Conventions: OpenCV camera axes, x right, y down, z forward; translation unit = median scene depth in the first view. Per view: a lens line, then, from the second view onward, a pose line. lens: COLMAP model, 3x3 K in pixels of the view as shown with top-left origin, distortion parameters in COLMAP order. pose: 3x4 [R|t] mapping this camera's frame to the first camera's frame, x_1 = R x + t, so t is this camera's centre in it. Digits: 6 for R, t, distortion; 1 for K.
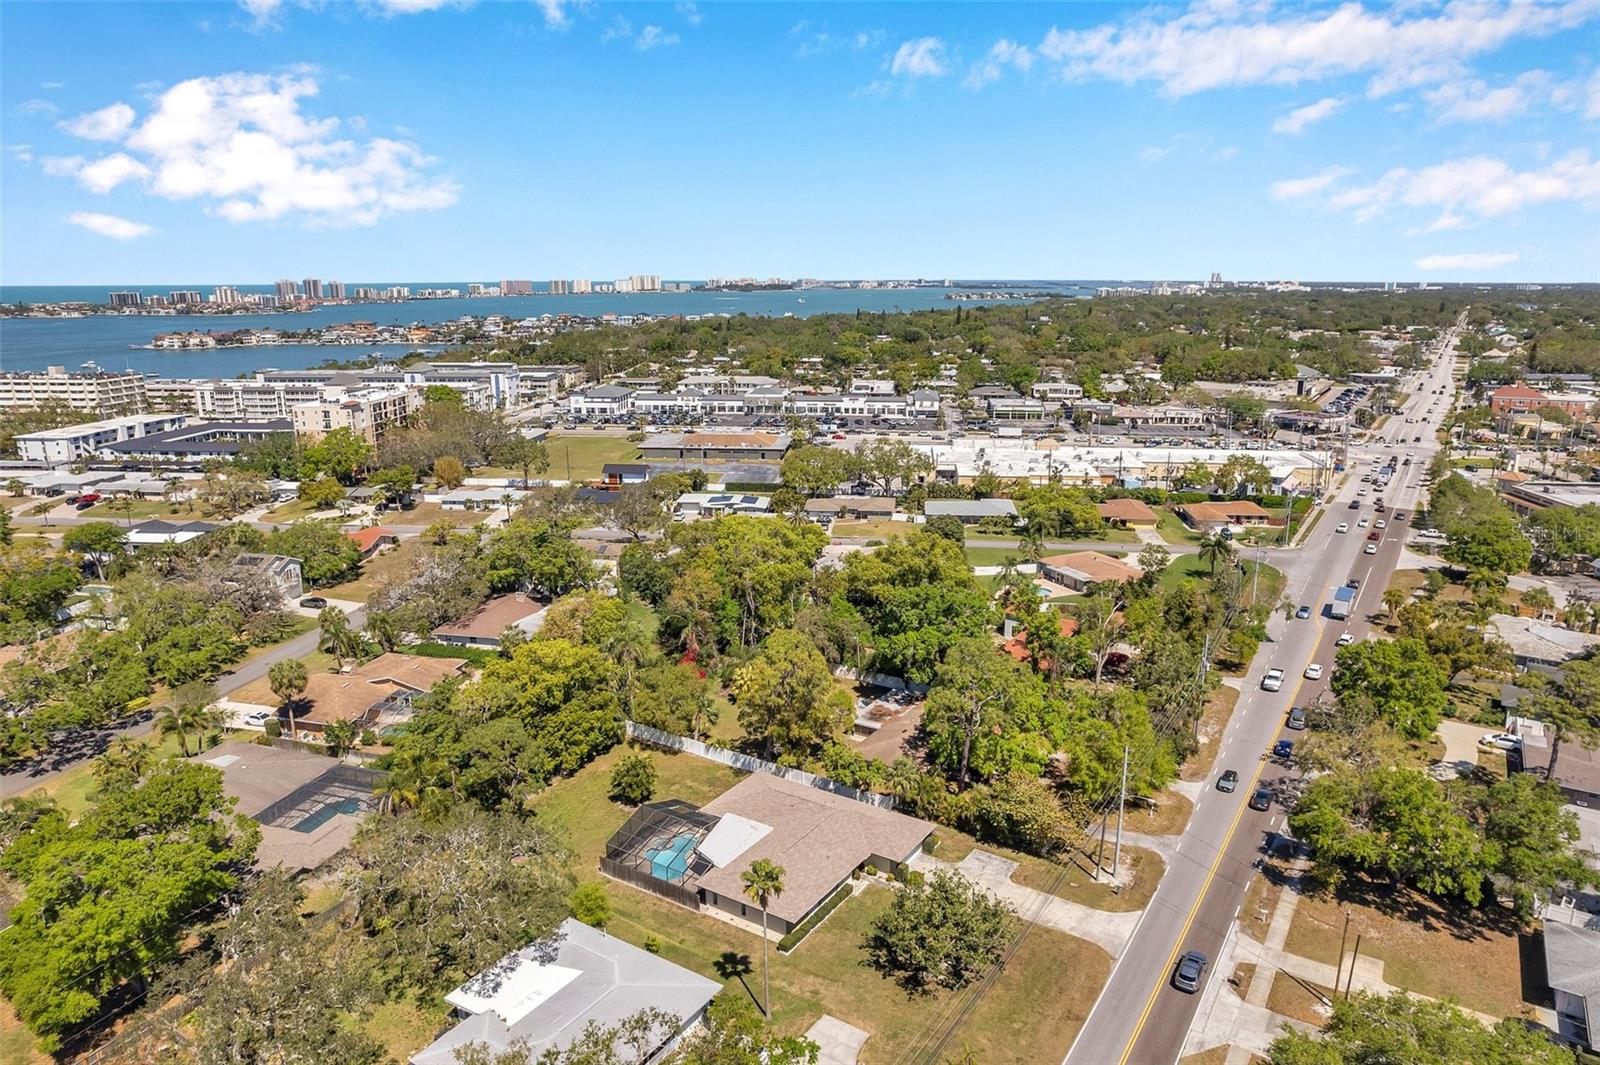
lens RADIAL K [[1042.8, 0, 803.1], [0, 1042.8, 557.9], [0, 0, 1]] dist [-0.080628, 0.068582]
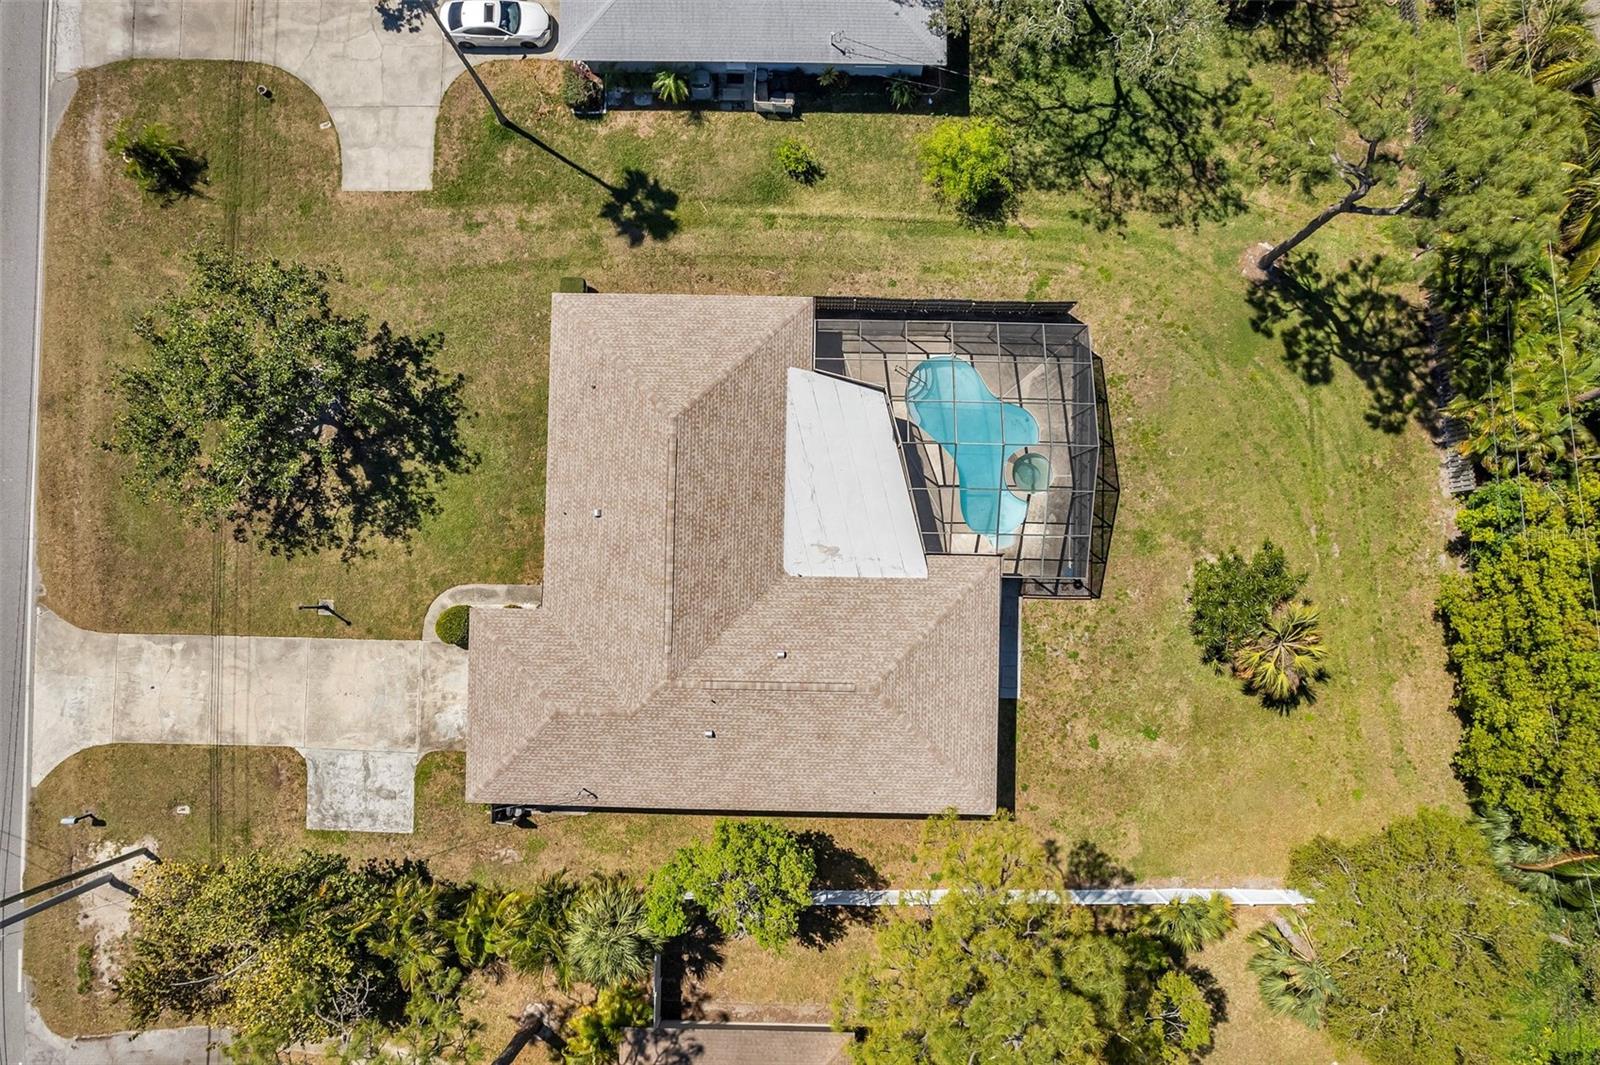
lens RADIAL K [[1020.0, 0, 809.2], [0, 1020.0, 564.5], [0, 0, 1]] dist [-0.076676, 0.063436]
pose [[-0.850041, 0.526653, -0.008158, -0.022468], [-0.129515, -0.193979, 0.972419, -0.088246], [0.510544, 0.827653, 0.233100, 0.584635]]
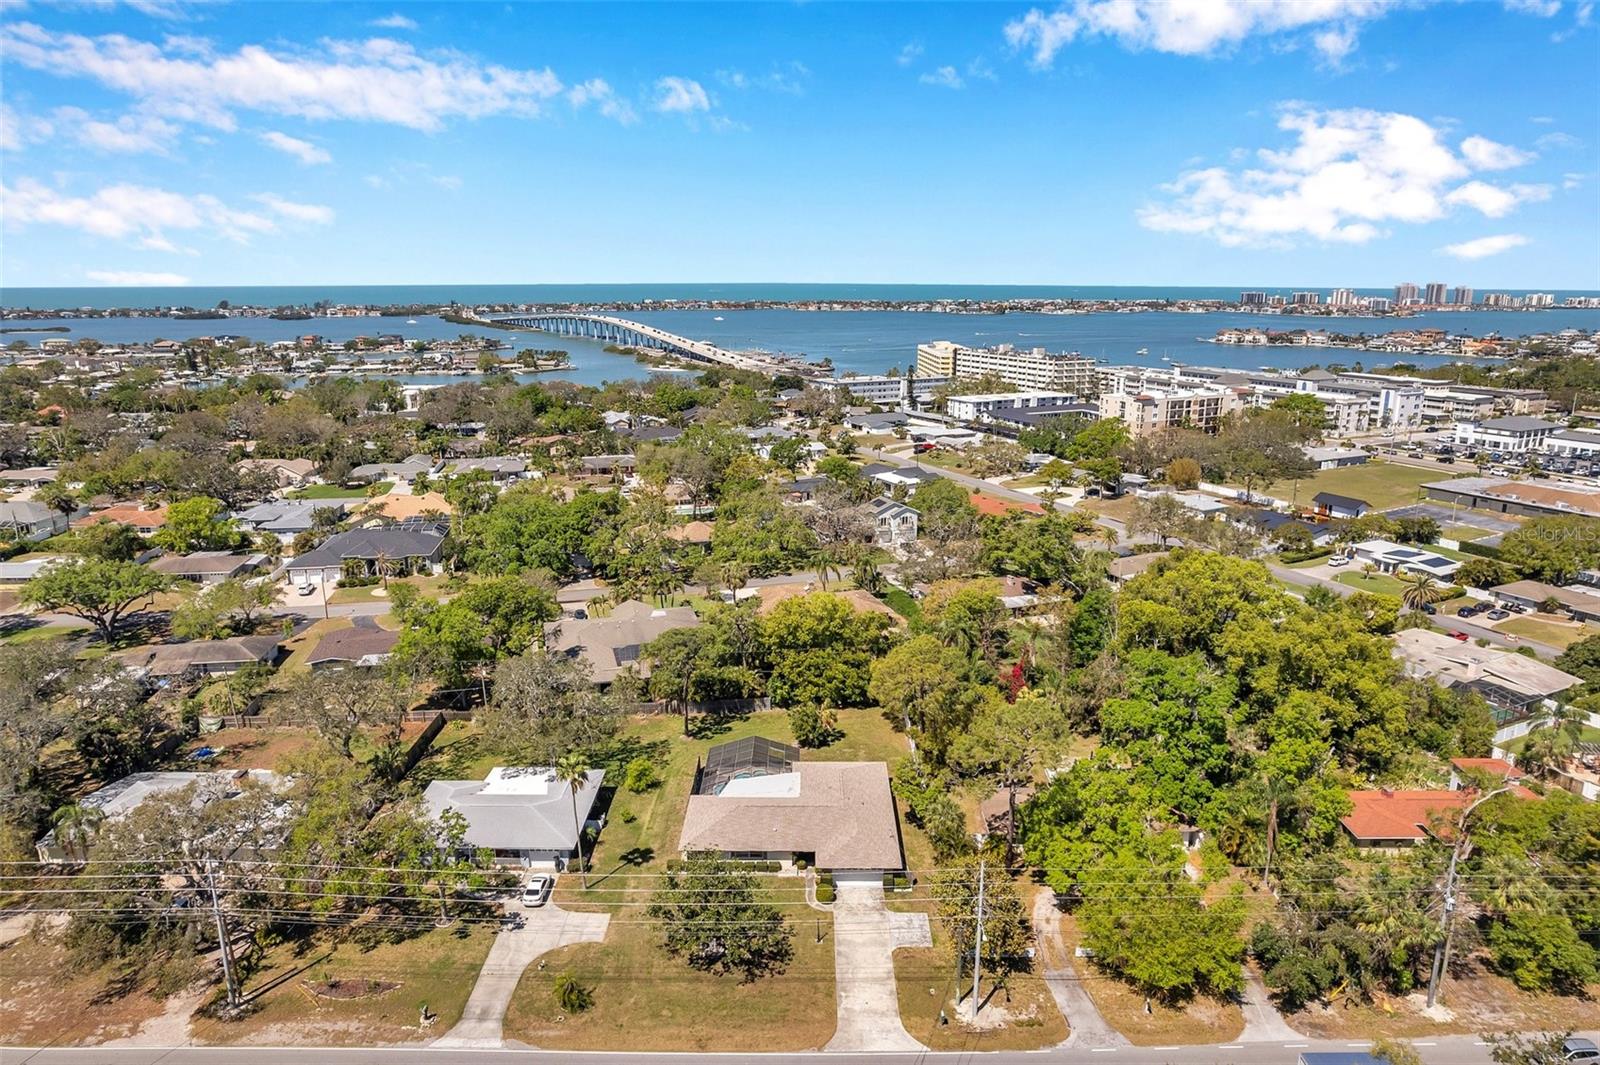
lens RADIAL K [[1020.0, 0, 809.2], [0, 1020.0, 564.5], [0, 0, 1]] dist [-0.076676, 0.063436]
pose [[0.544005, 0.228513, -0.807366, 0.497912], [-0.221348, 0.967201, 0.124607, -0.068202], [0.809360, 0.110922, 0.576743, 0.241462]]
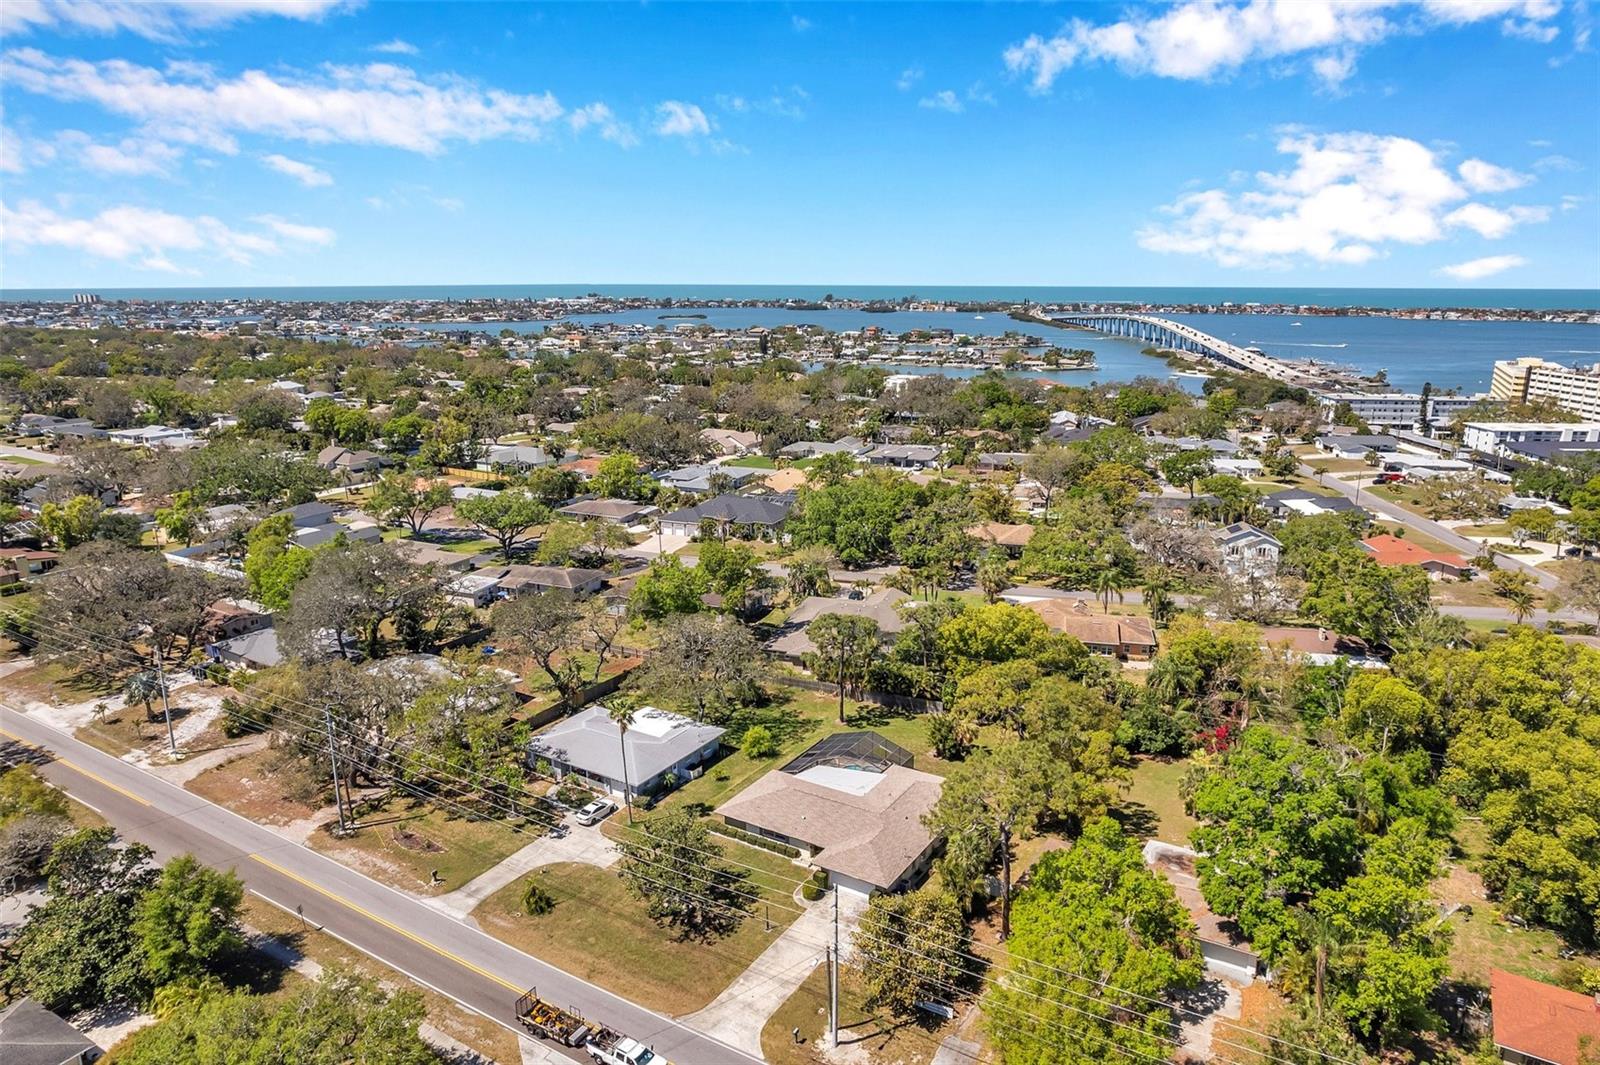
lens RADIAL K [[1033.1, 0, 818.2], [0, 1033.1, 529.2], [0, 0, 1]] dist [-0.079193, 0.069522]
pose [[0.035177, 0.236889, -0.970900, 0.594674], [-0.262204, 0.939655, 0.219766, -0.137778], [0.964371, 0.246843, 0.095167, 0.509427]]
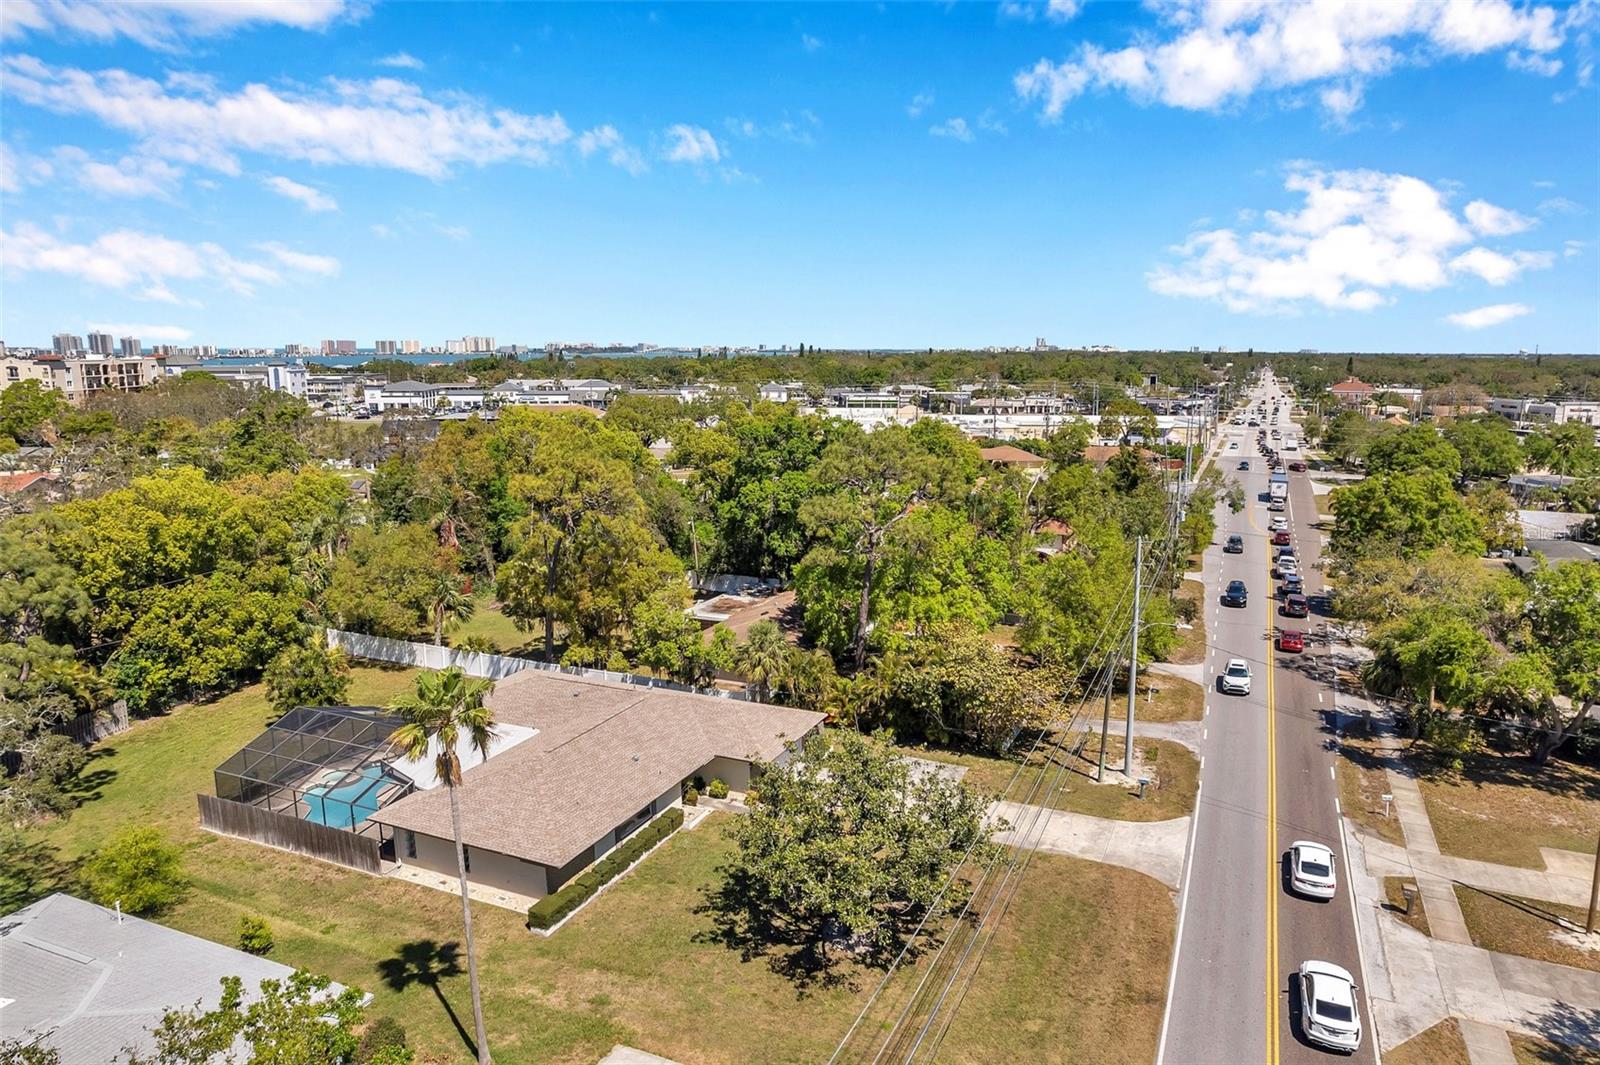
lens RADIAL K [[1046.8, 0, 833.4], [0, 1046.8, 527.3], [0, 0, 1]] dist [-0.079018, 0.067866]
pose [[0.984339, -0.023081, 0.174766, 0.020780], [0.038765, 0.995466, -0.086864, 0.132658], [-0.171969, 0.092278, 0.980771, 0.265576]]
